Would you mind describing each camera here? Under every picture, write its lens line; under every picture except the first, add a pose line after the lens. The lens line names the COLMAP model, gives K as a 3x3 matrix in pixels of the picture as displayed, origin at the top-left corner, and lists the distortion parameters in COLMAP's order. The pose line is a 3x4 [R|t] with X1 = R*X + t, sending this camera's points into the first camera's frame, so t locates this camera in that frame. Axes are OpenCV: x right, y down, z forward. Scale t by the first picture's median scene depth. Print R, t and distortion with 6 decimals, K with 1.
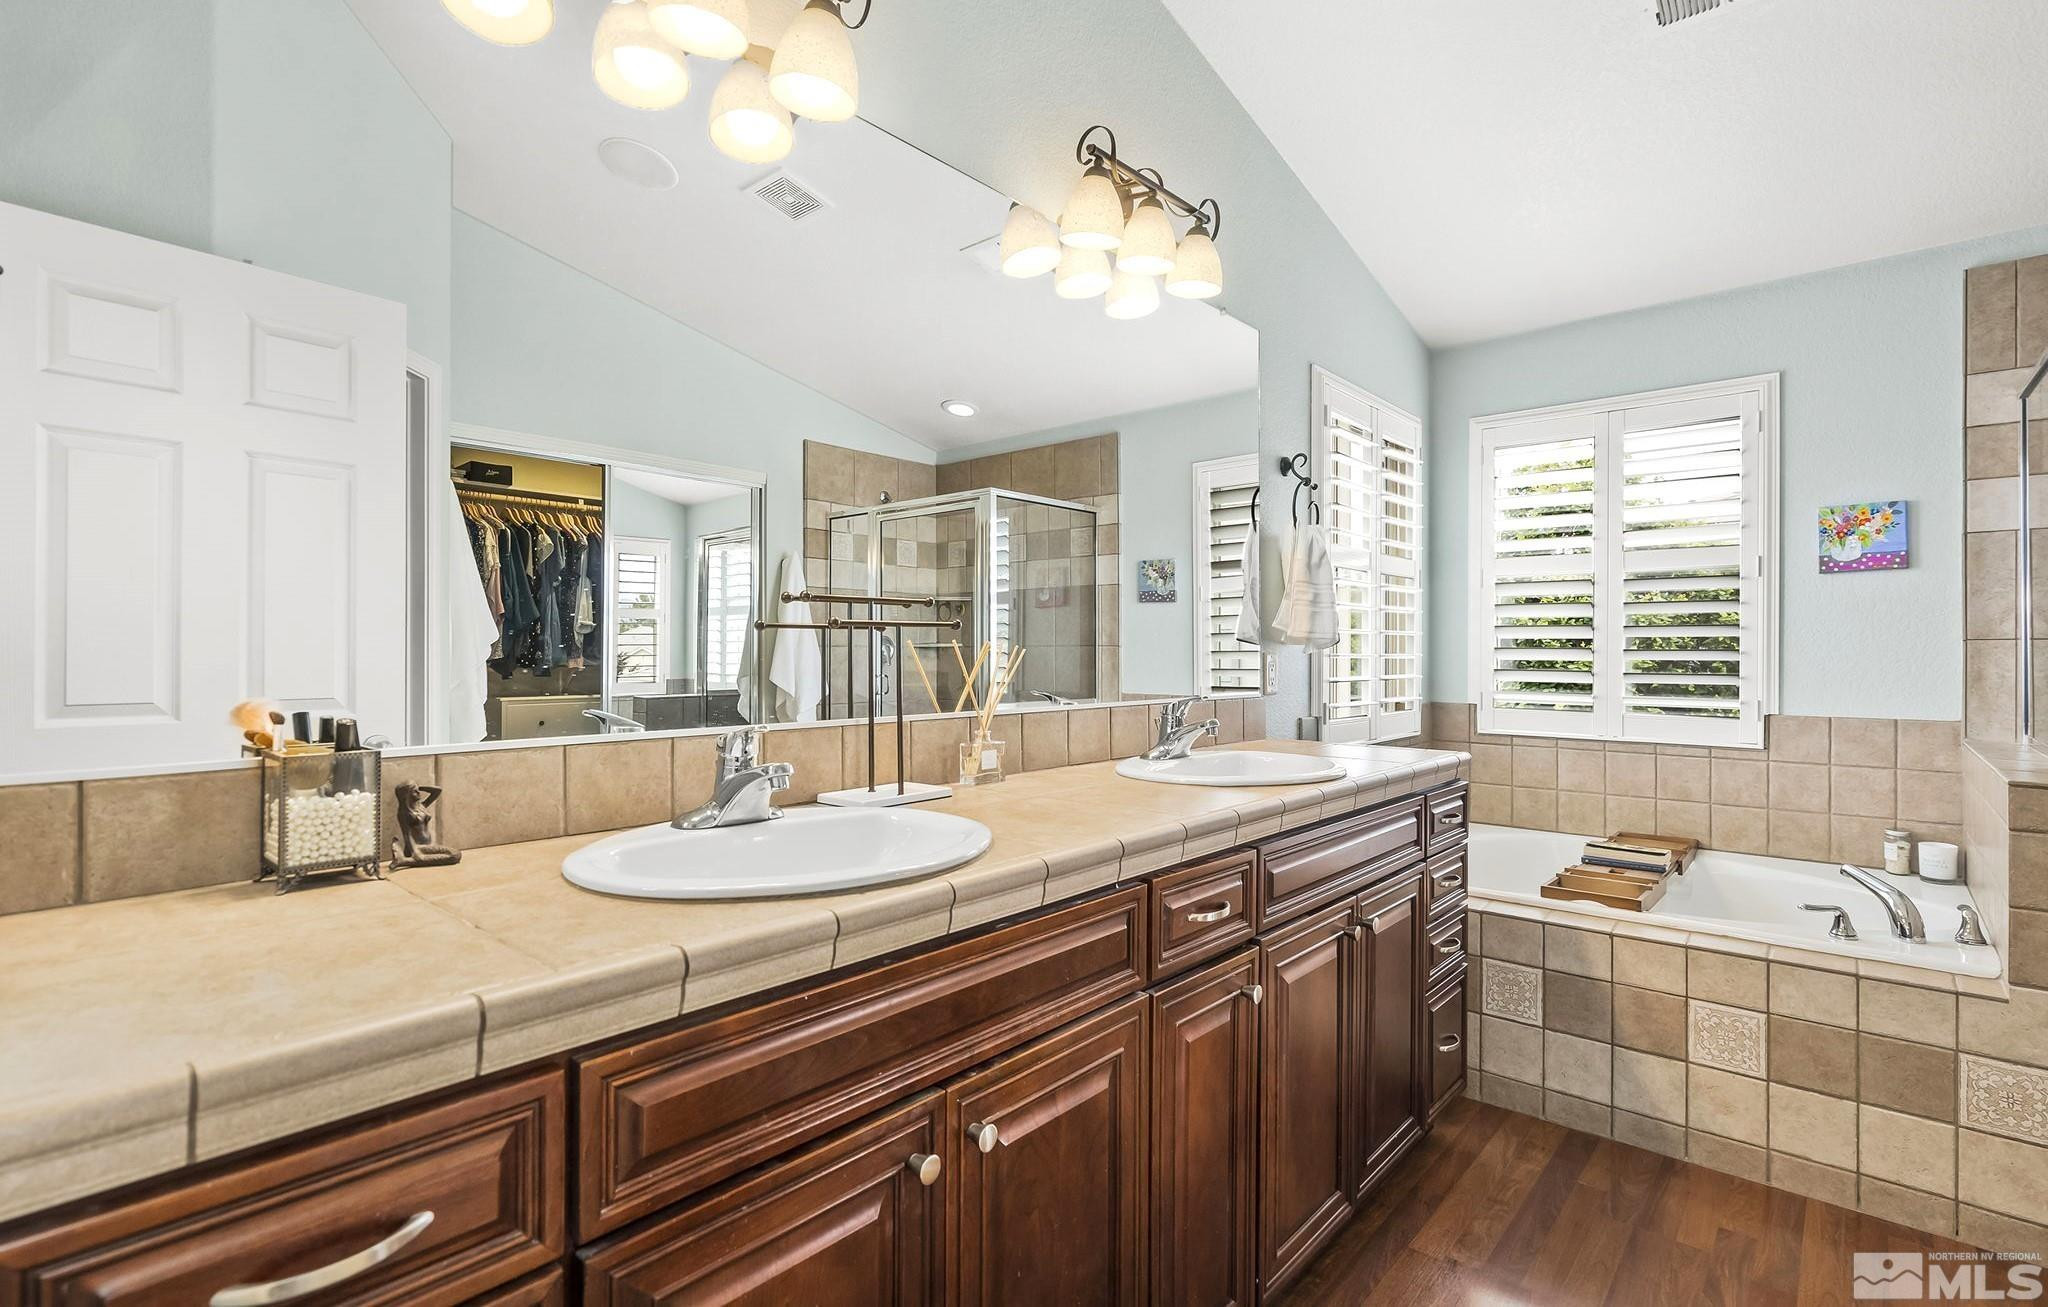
lens RADIAL K [[955.9, 0, 1032.9], [0, 955.9, 654.3], [0, 0, 1]] dist [-0.006737, 0.001159]
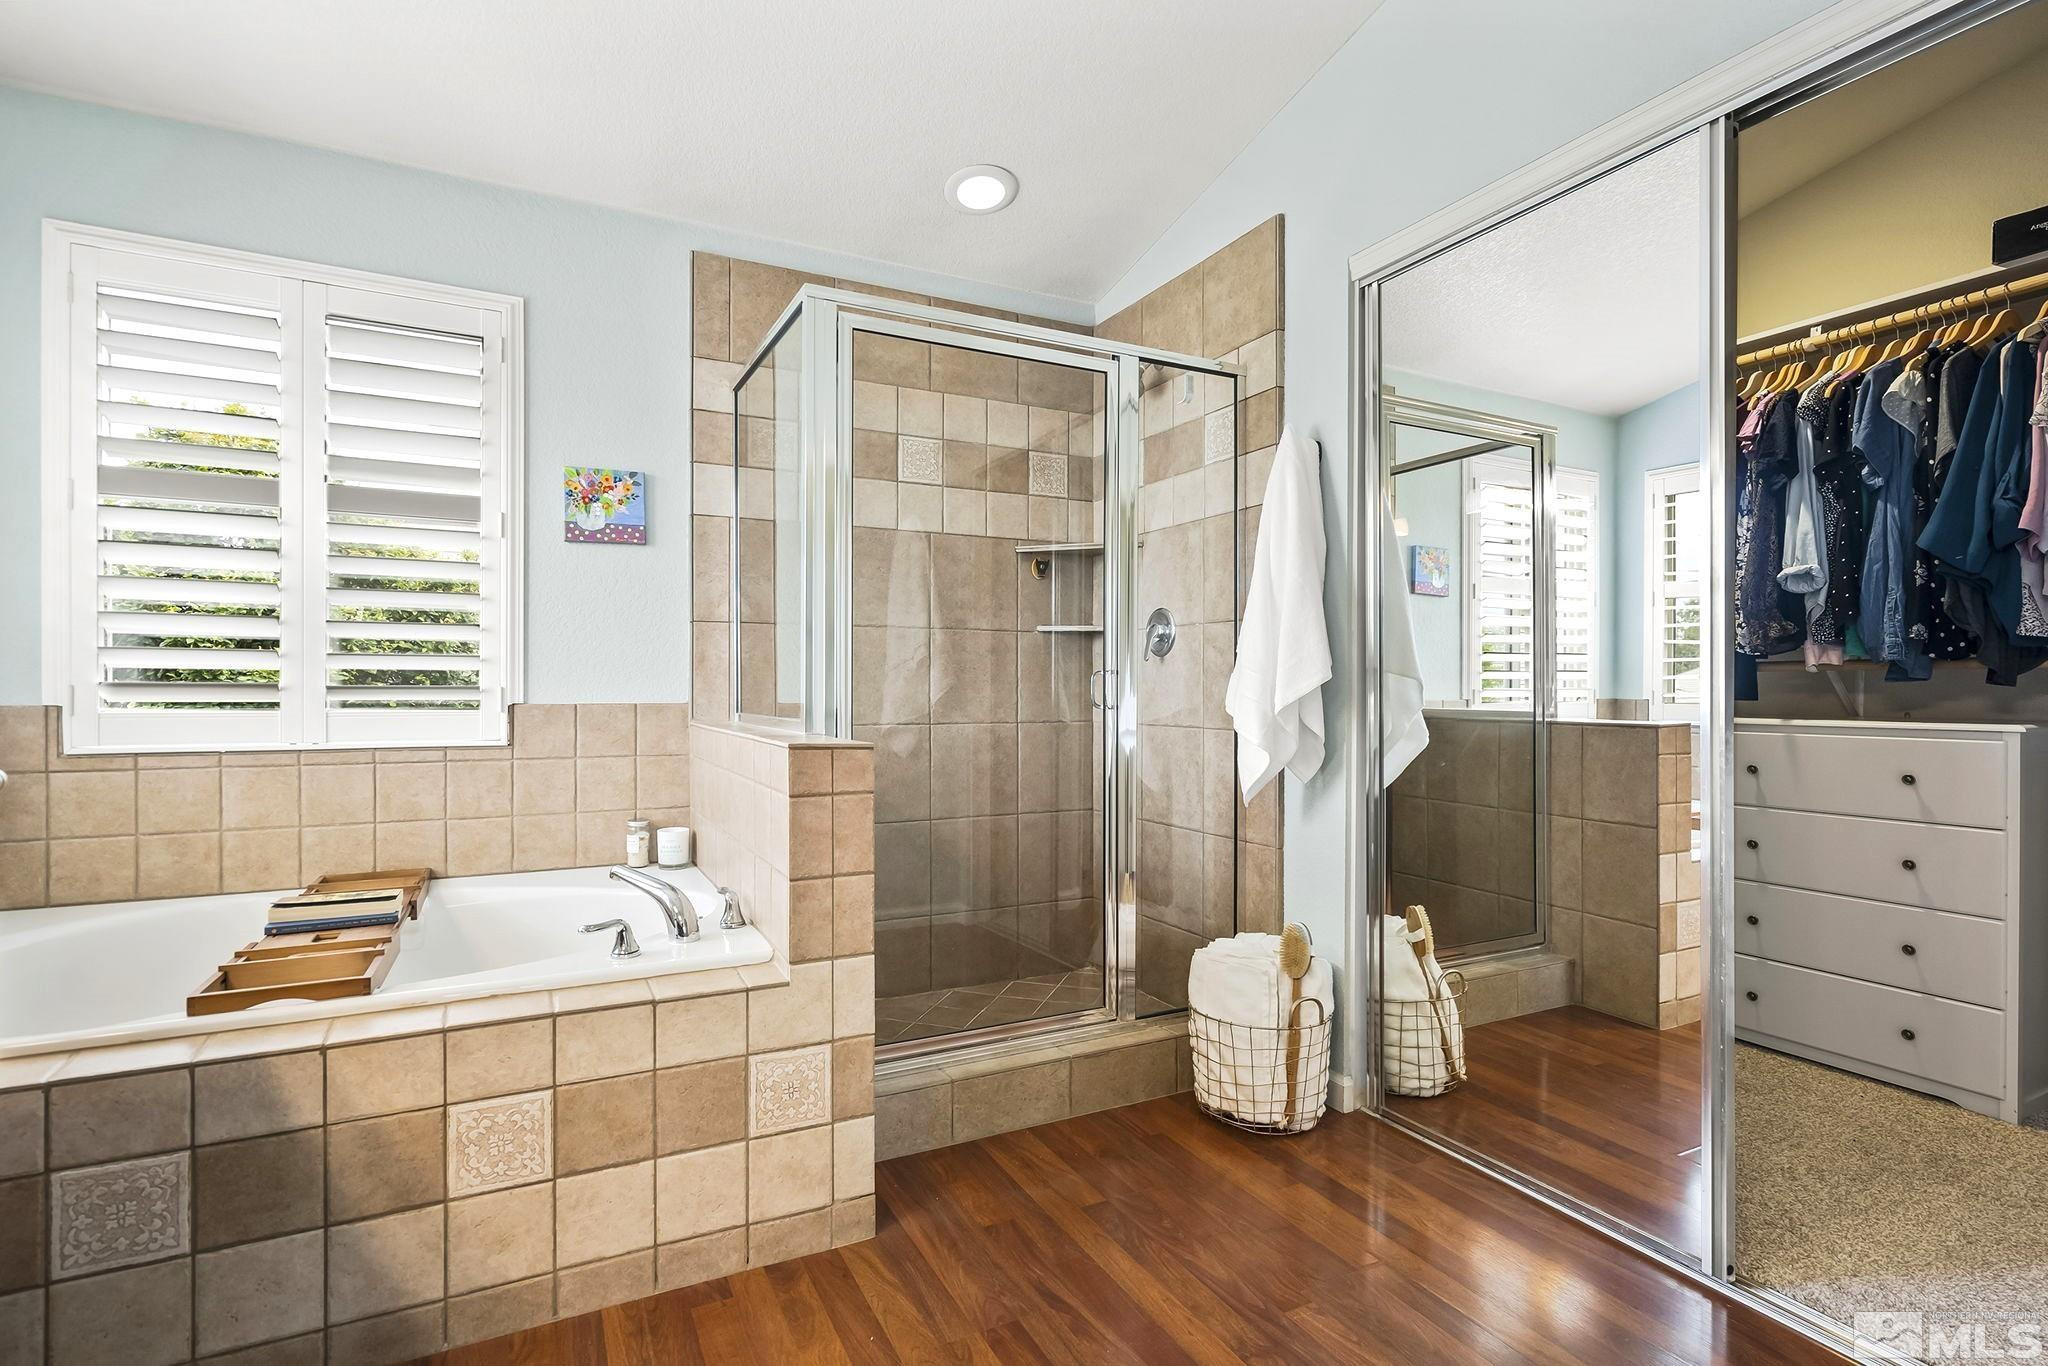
lens RADIAL K [[945.7, 0, 1031.4], [0, 945.7, 695.3], [0, 0, 1]] dist [-0.002890, 0.002067]
pose [[0.352665, -0.006478, 0.935727, 0.176132], [-0.002676, 0.999965, 0.007931, 0.054248], [-0.935746, -0.005301, 0.352635, 0.316888]]
